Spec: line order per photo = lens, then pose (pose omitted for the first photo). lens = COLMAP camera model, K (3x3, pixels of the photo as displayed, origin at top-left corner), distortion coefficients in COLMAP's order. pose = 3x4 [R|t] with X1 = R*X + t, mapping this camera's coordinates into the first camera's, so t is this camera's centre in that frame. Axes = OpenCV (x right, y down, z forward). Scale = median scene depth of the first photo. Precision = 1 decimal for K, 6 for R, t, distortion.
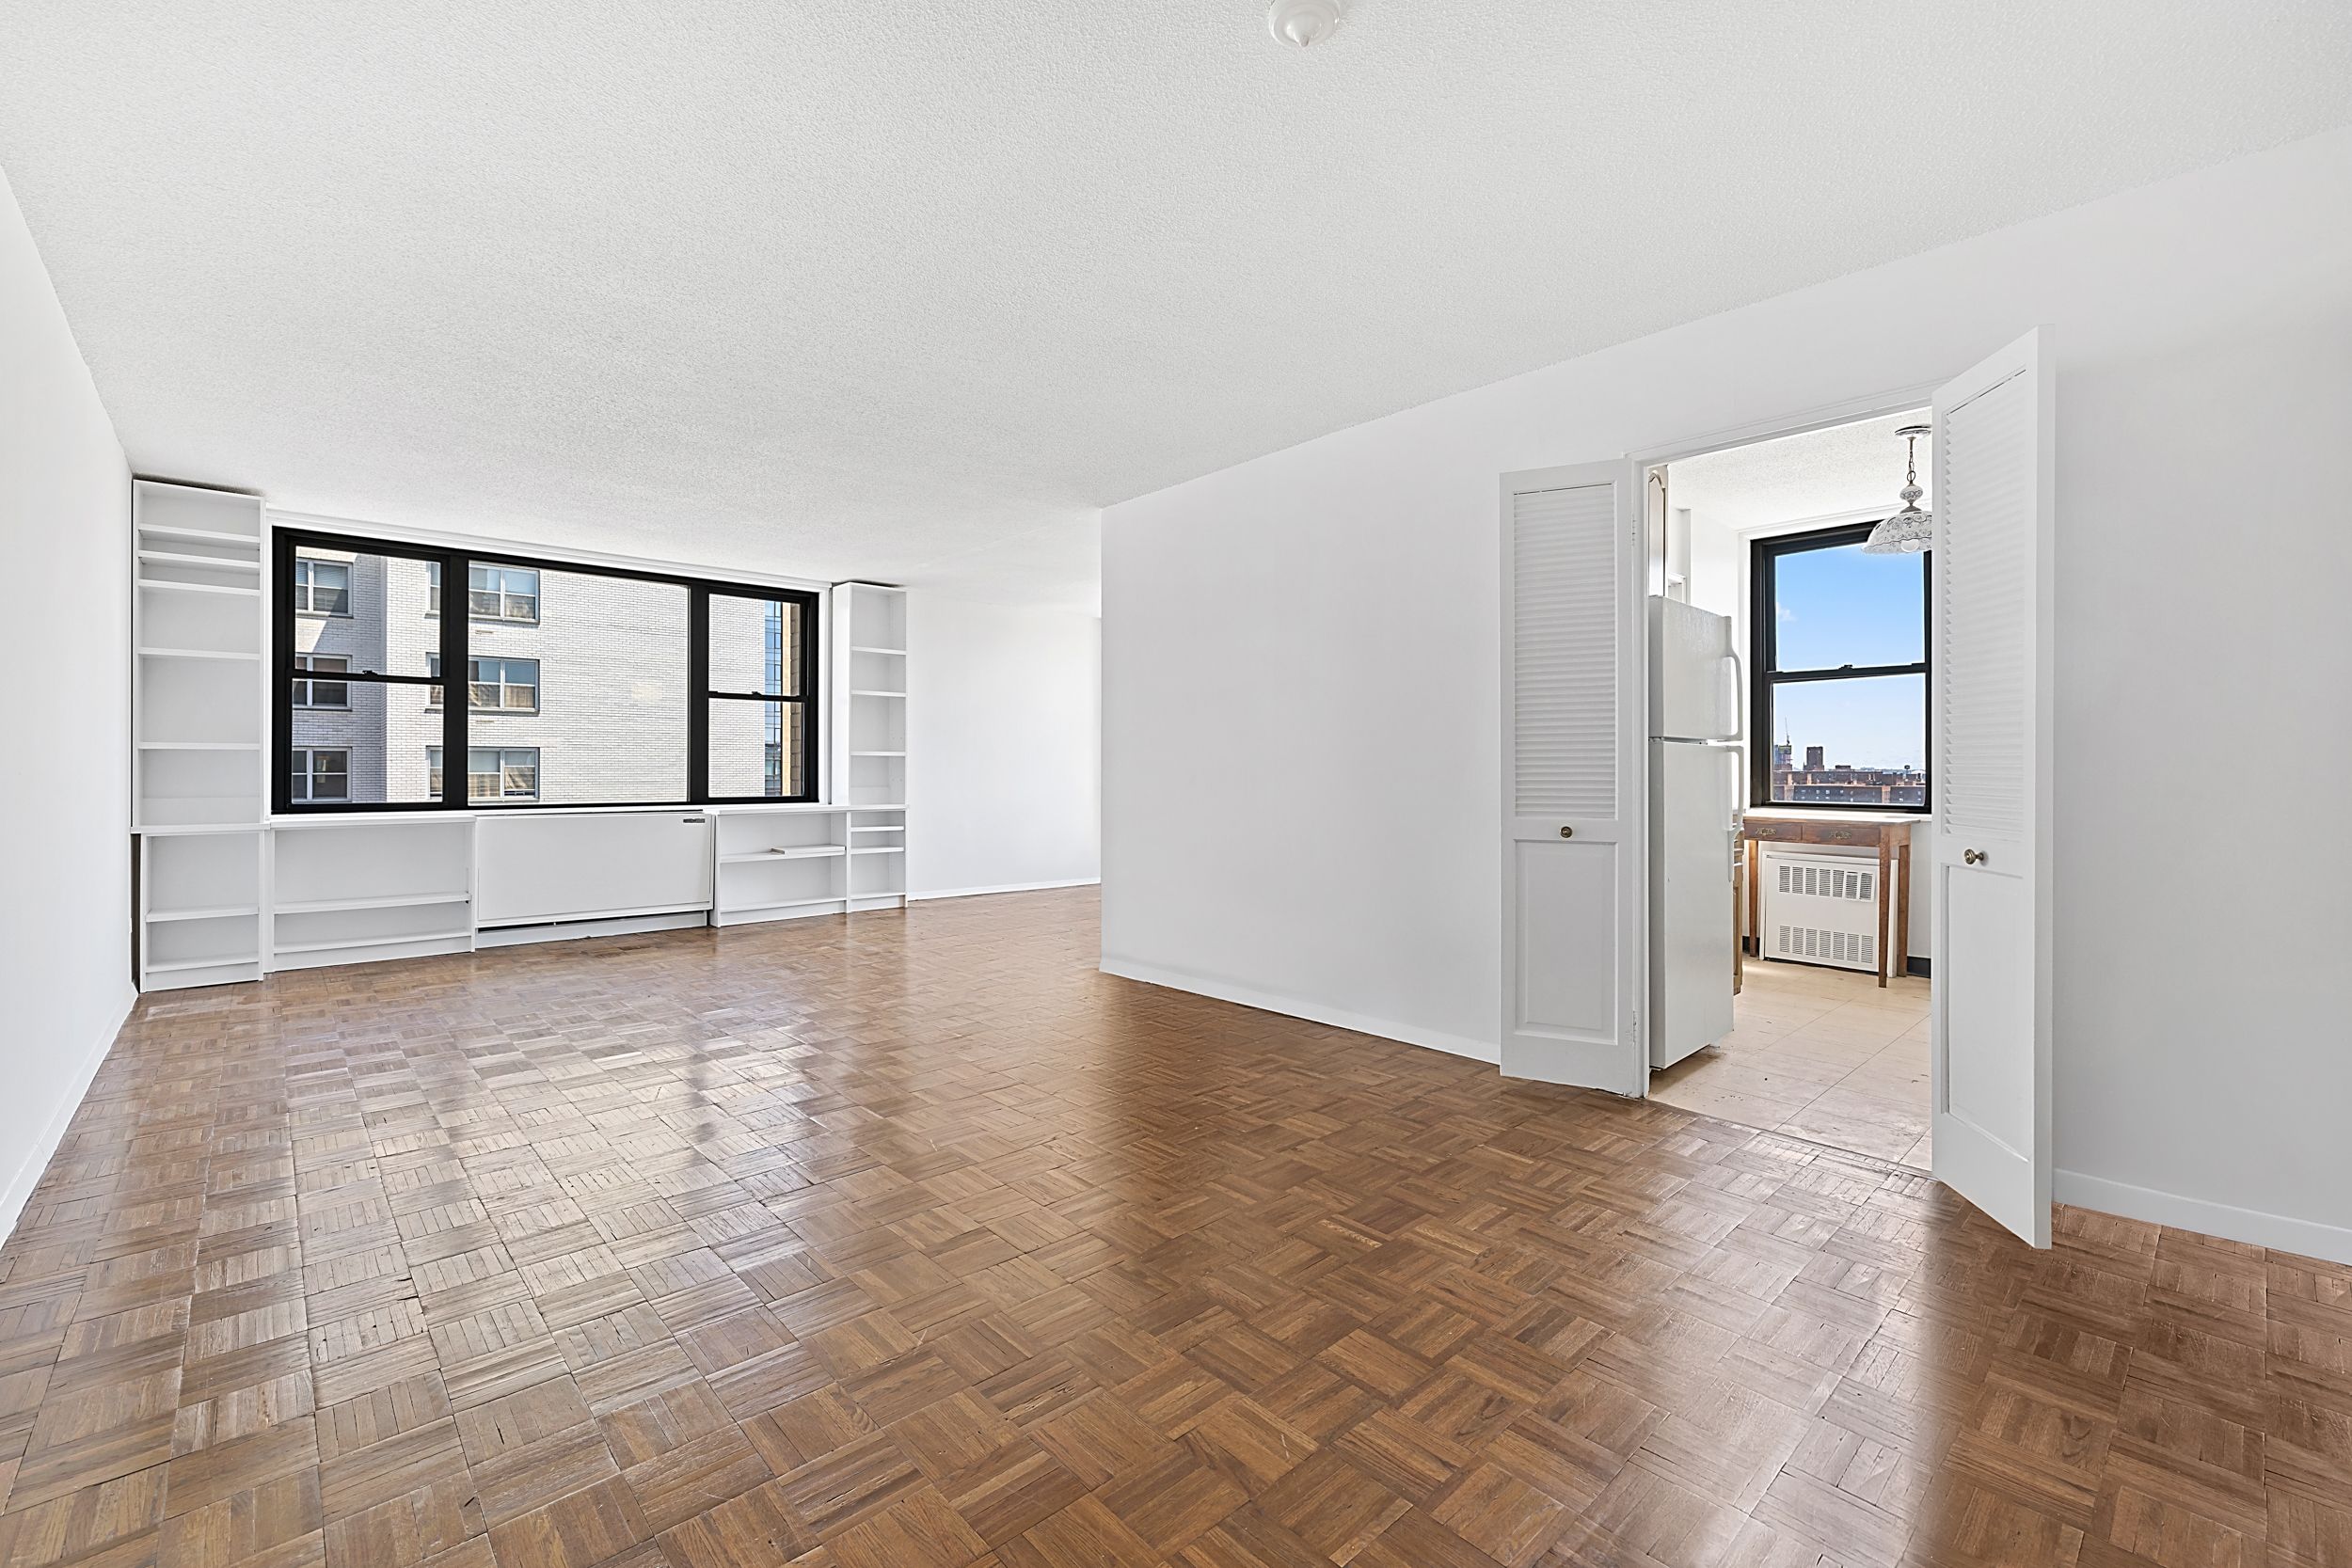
lens RADIAL K [[1016.2, 0, 1165.1], [0, 1016.2, 774.3], [0, 0, 1]] dist [-0.000345, 0.000173]
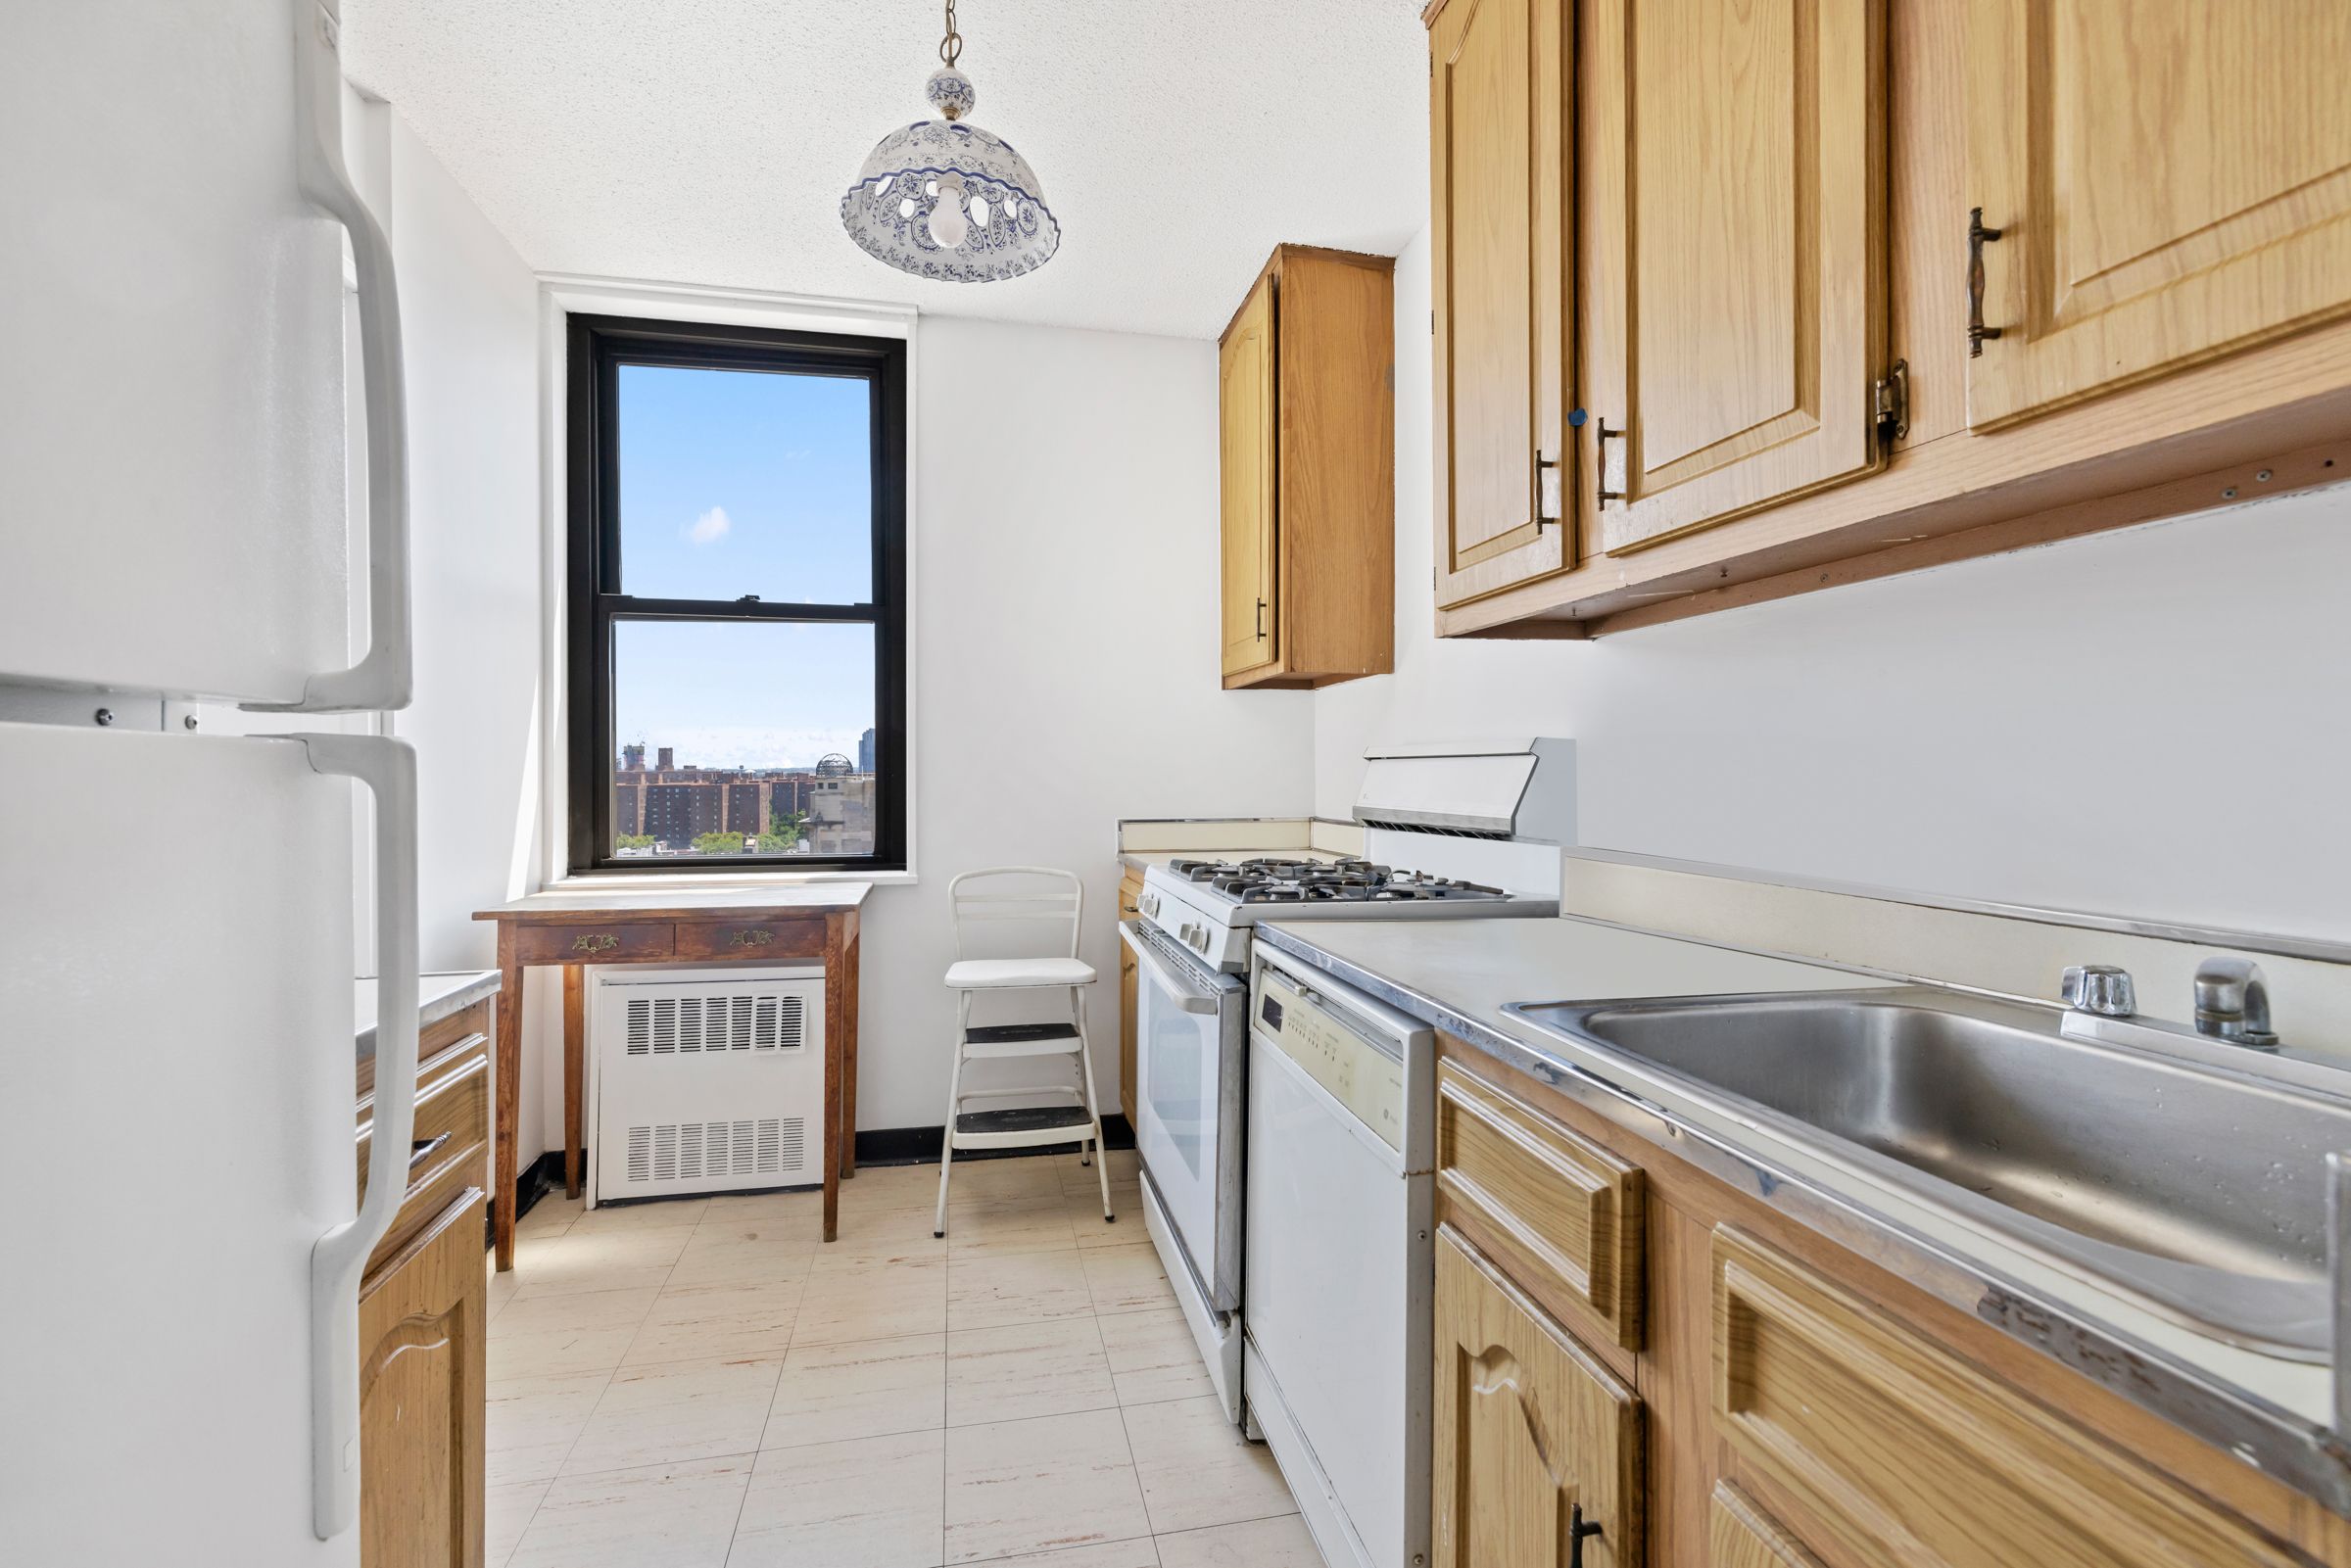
lens RADIAL K [[1021.1, 0, 1167.1], [0, 1021.1, 766.7], [0, 0, 1]] dist [0.000000, 0.000441]
pose [[0.518990, 0.000381, 0.854780, 0.511487], [0.006360, 0.999970, -0.004307, -0.022792], [-0.854757, 0.007672, 0.518972, 0.837641]]
